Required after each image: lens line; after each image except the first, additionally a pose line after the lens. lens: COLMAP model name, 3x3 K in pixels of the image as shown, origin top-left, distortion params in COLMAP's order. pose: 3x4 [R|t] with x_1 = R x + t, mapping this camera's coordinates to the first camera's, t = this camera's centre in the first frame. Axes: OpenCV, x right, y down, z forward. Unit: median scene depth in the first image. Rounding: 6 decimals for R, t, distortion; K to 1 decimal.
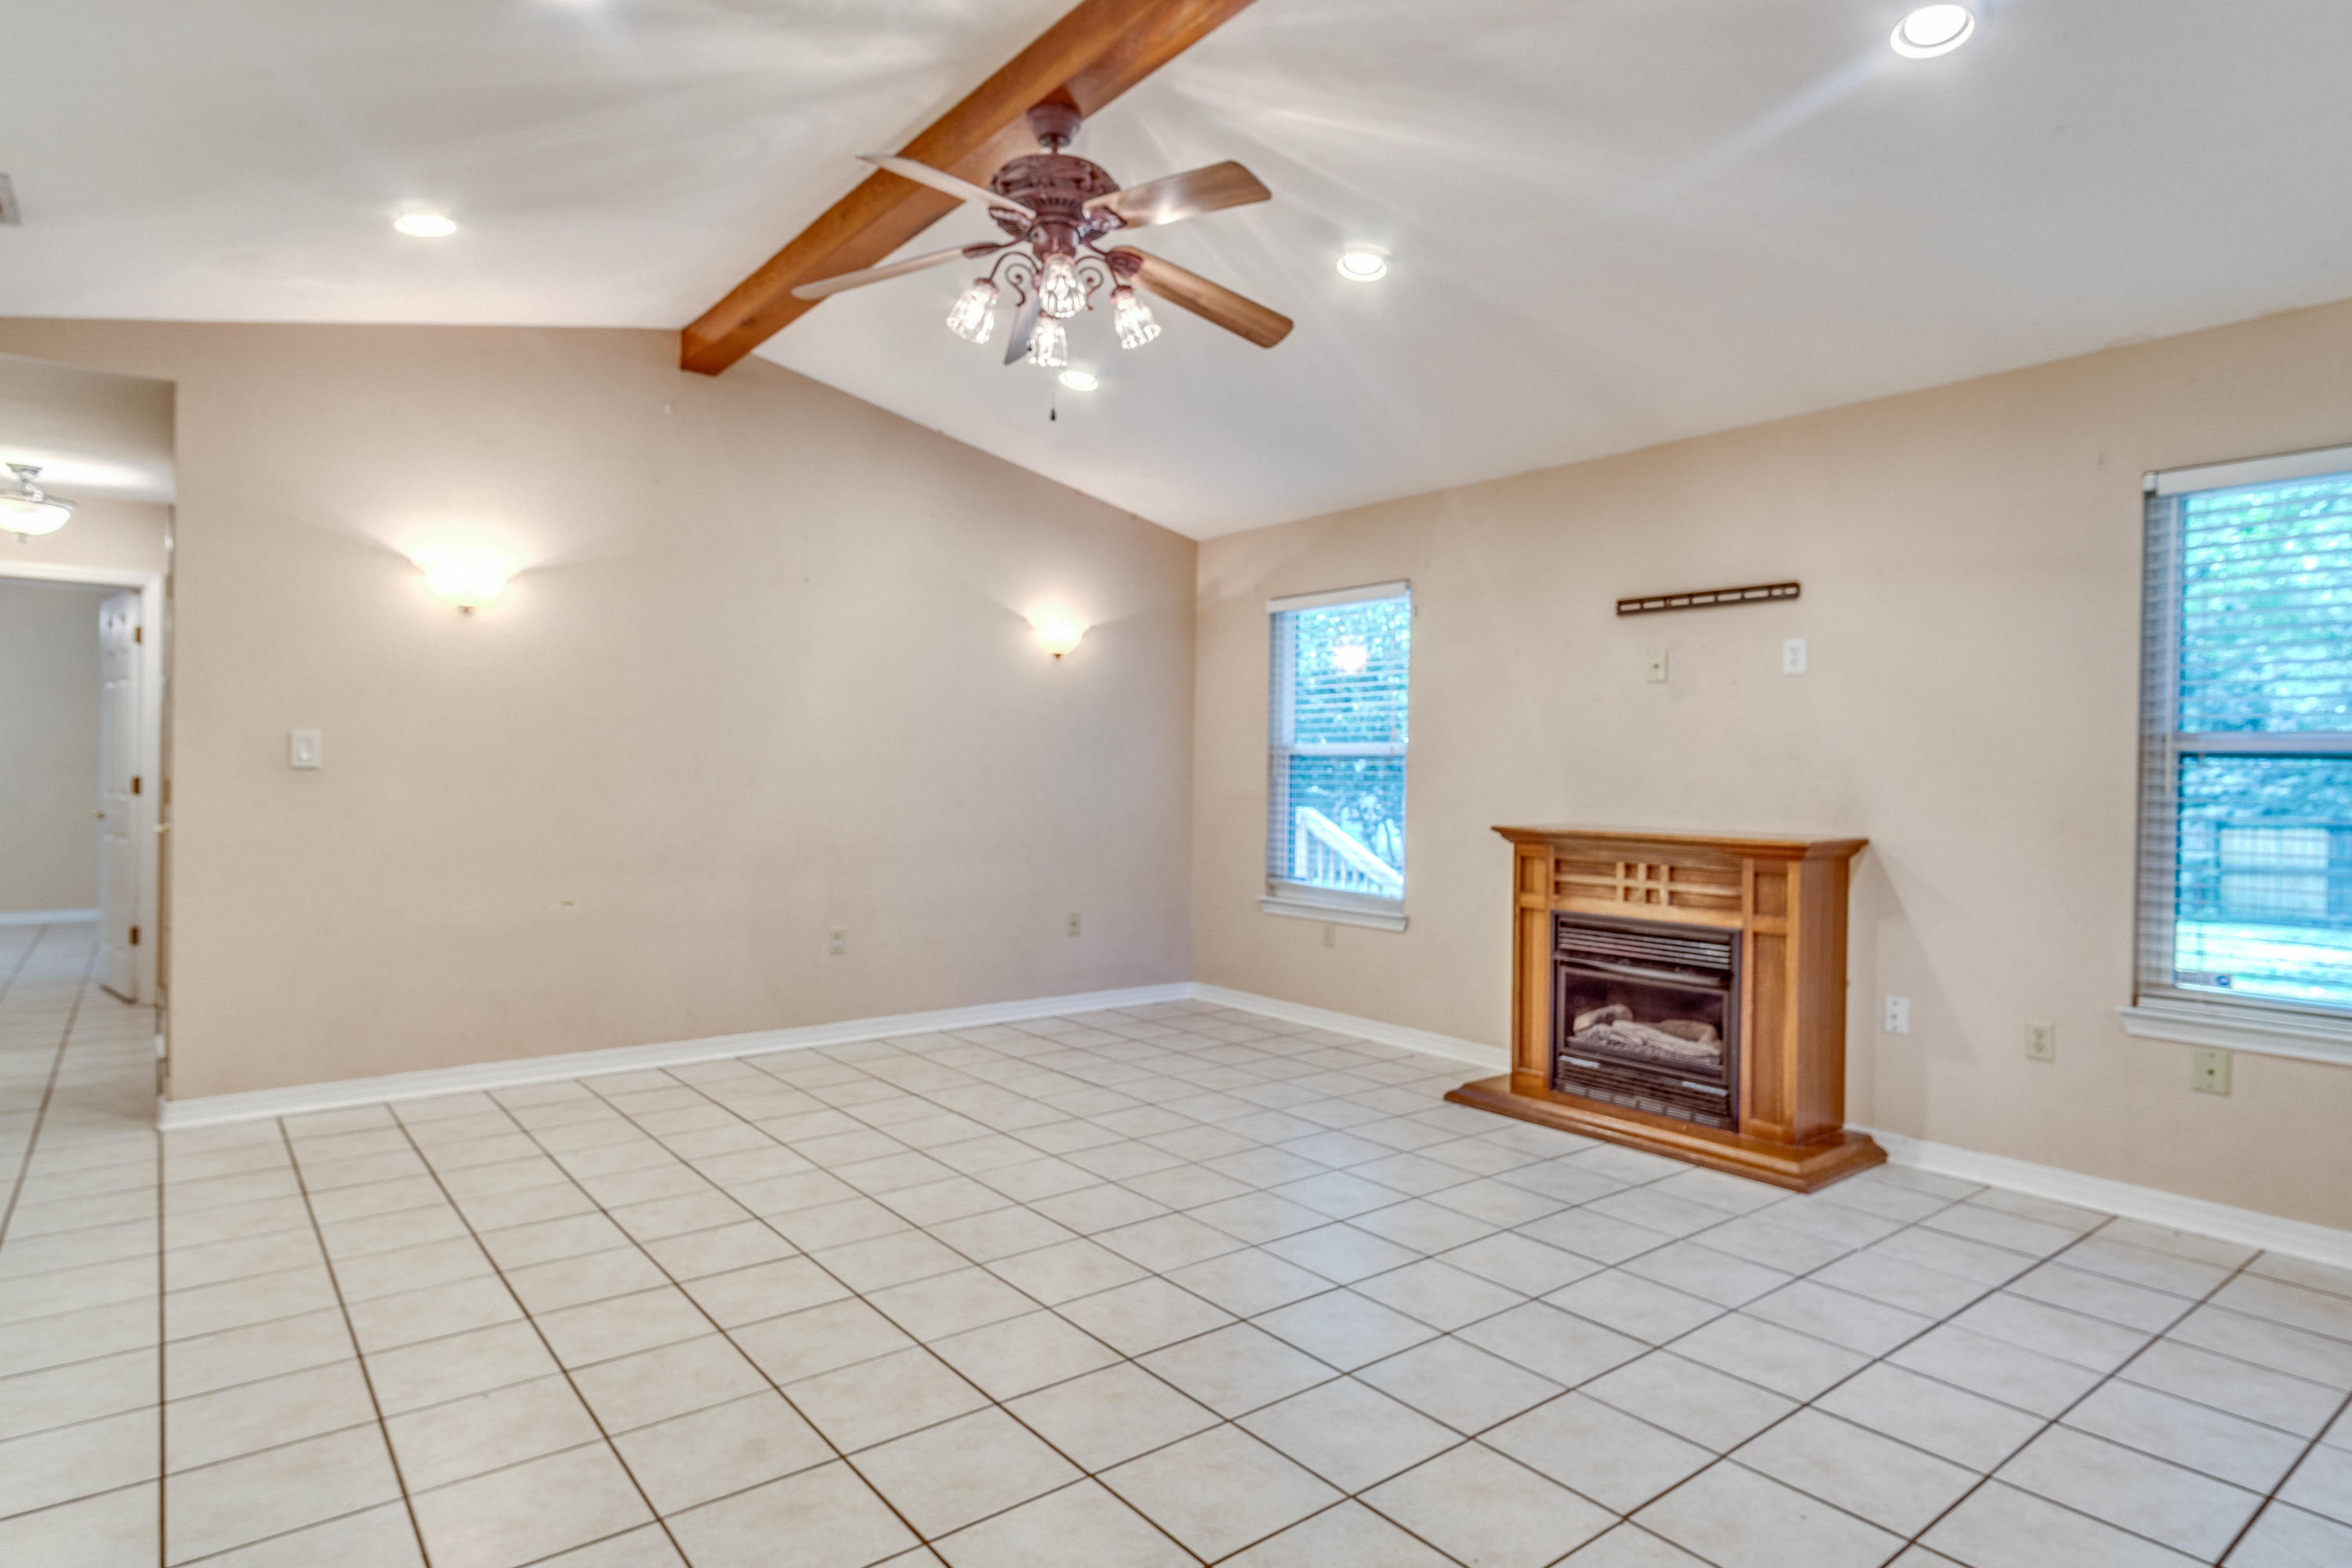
lens RADIAL K [[1277.2, 0, 1173.6], [0, 1277.2, 782.7], [0, 0, 1]] dist [0.001837, 0.001347]
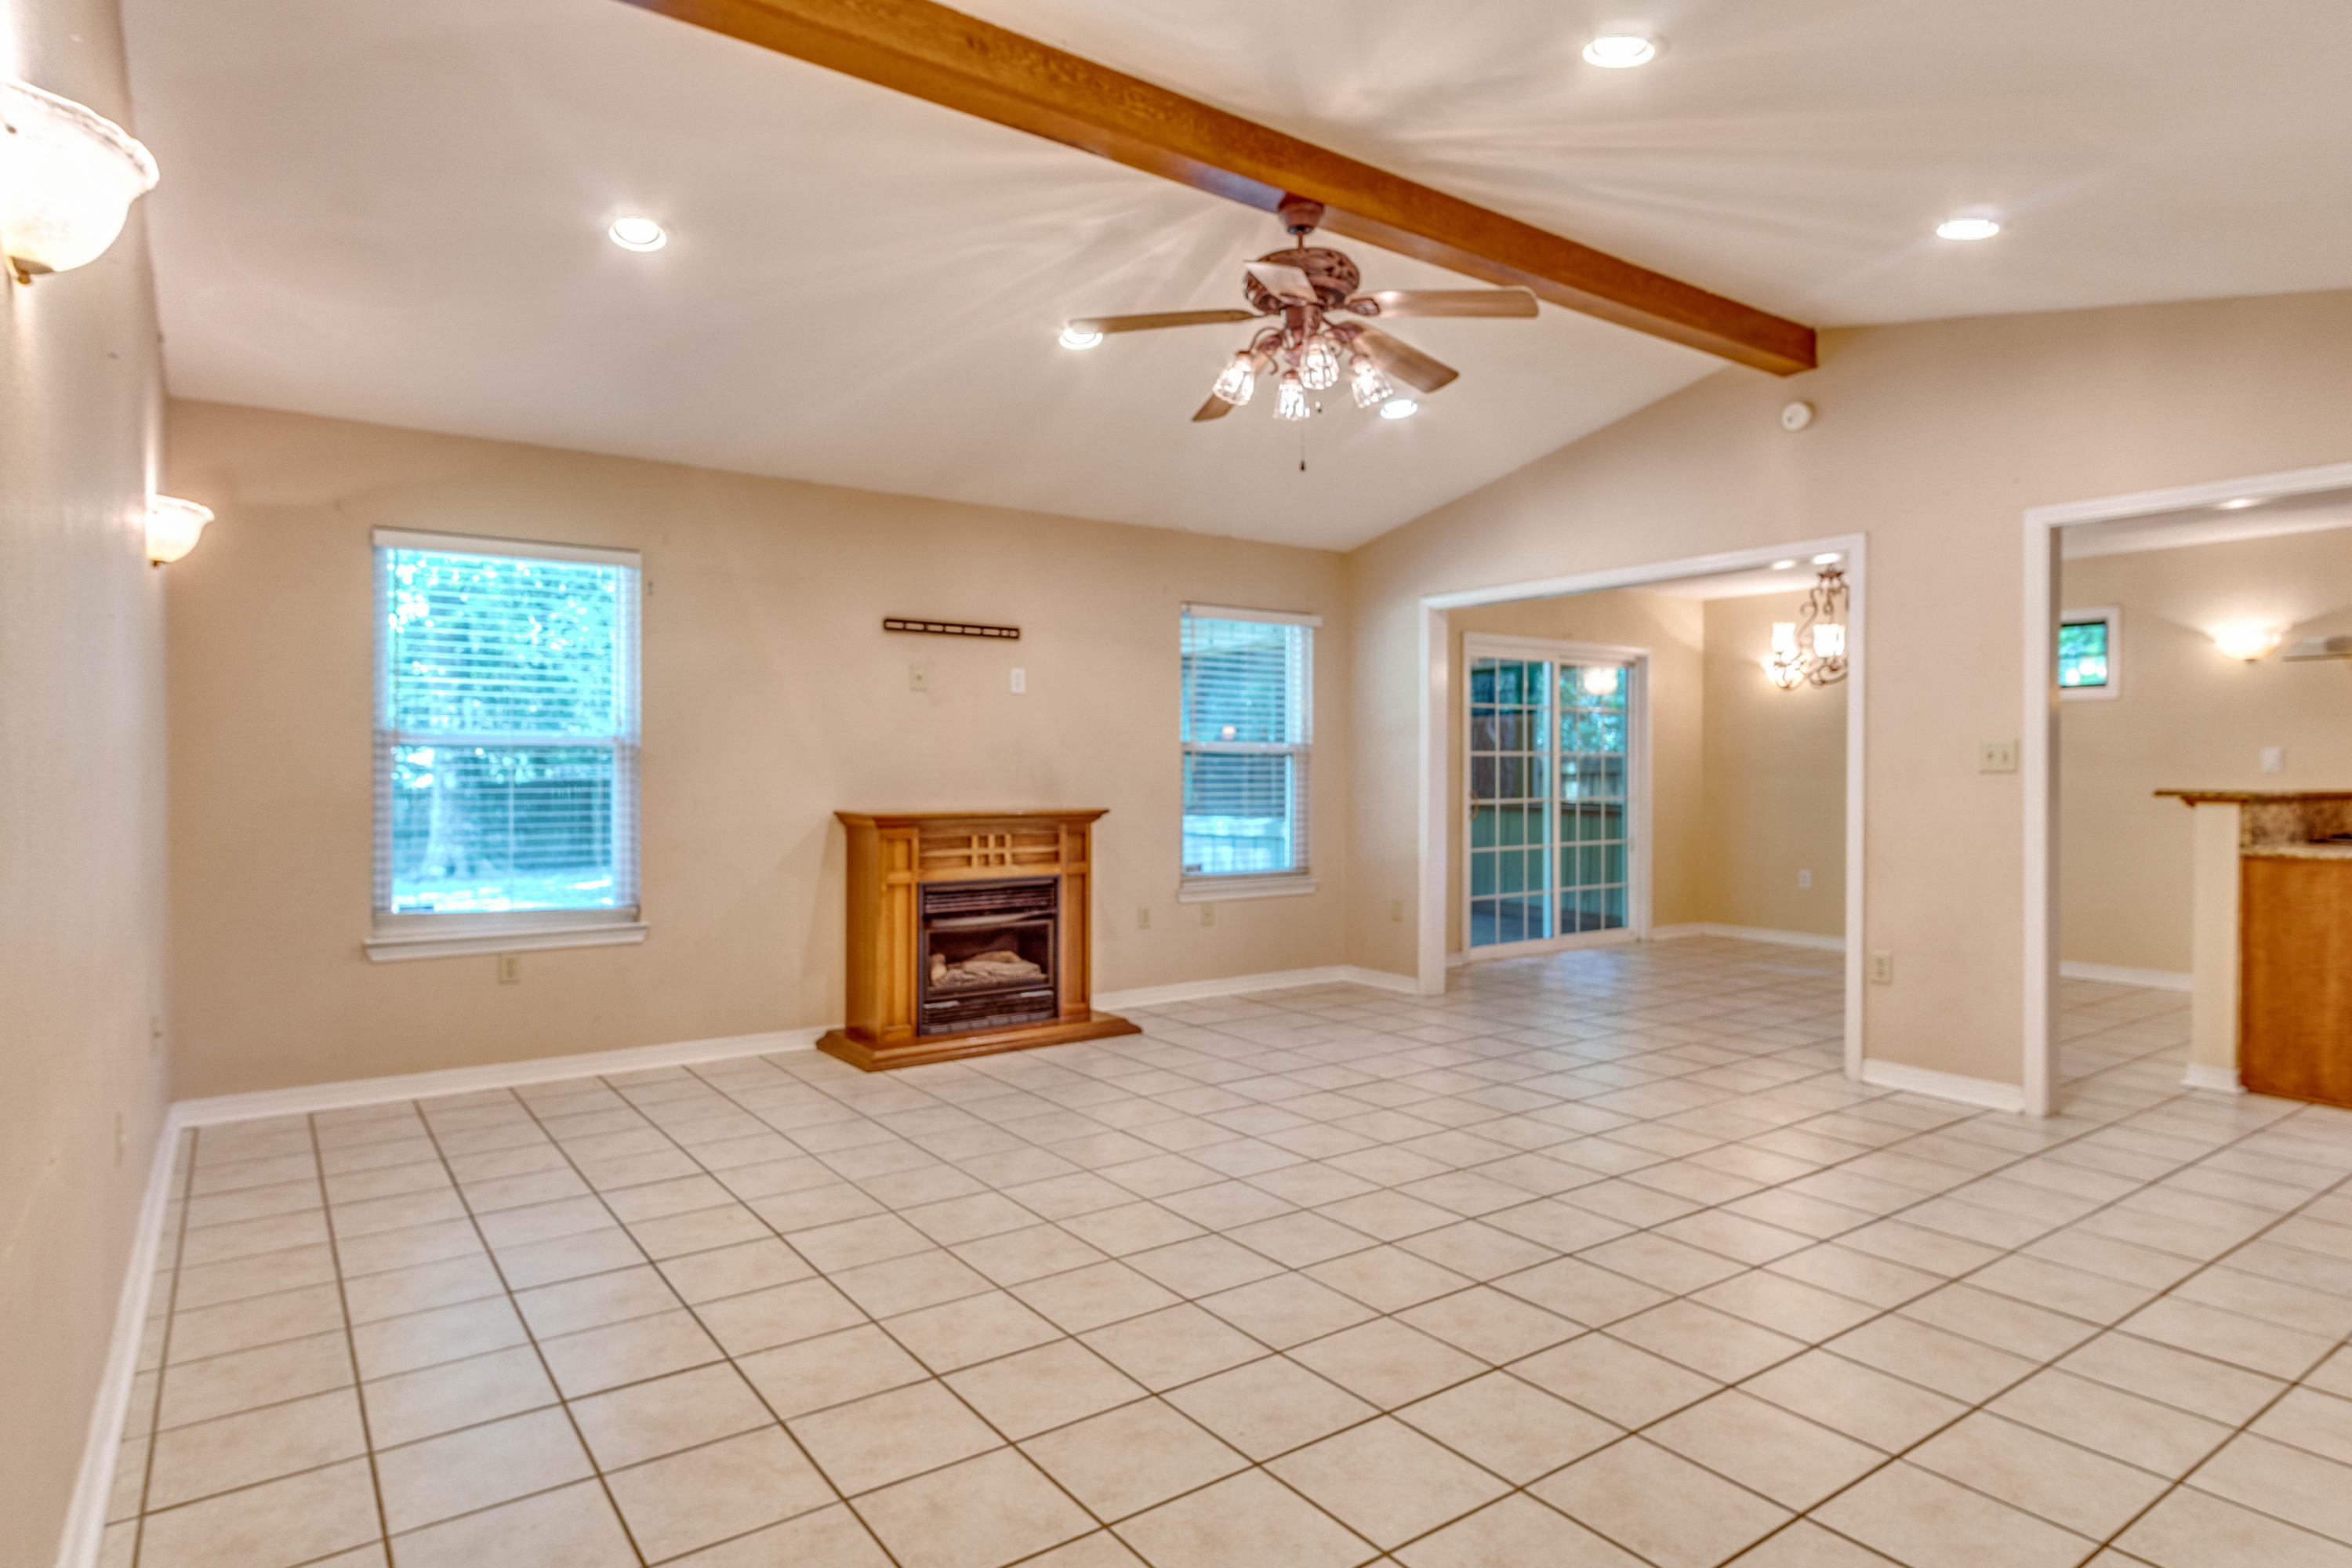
lens RADIAL K [[1277.2, 0, 1173.6], [0, 1277.2, 782.7], [0, 0, 1]] dist [0.001837, 0.001347]
pose [[0.053781, -0.026174, 0.998210, -0.909788], [0.007253, 0.999640, 0.025820, -0.021577], [-0.998526, 0.005852, 0.053951, 0.750652]]
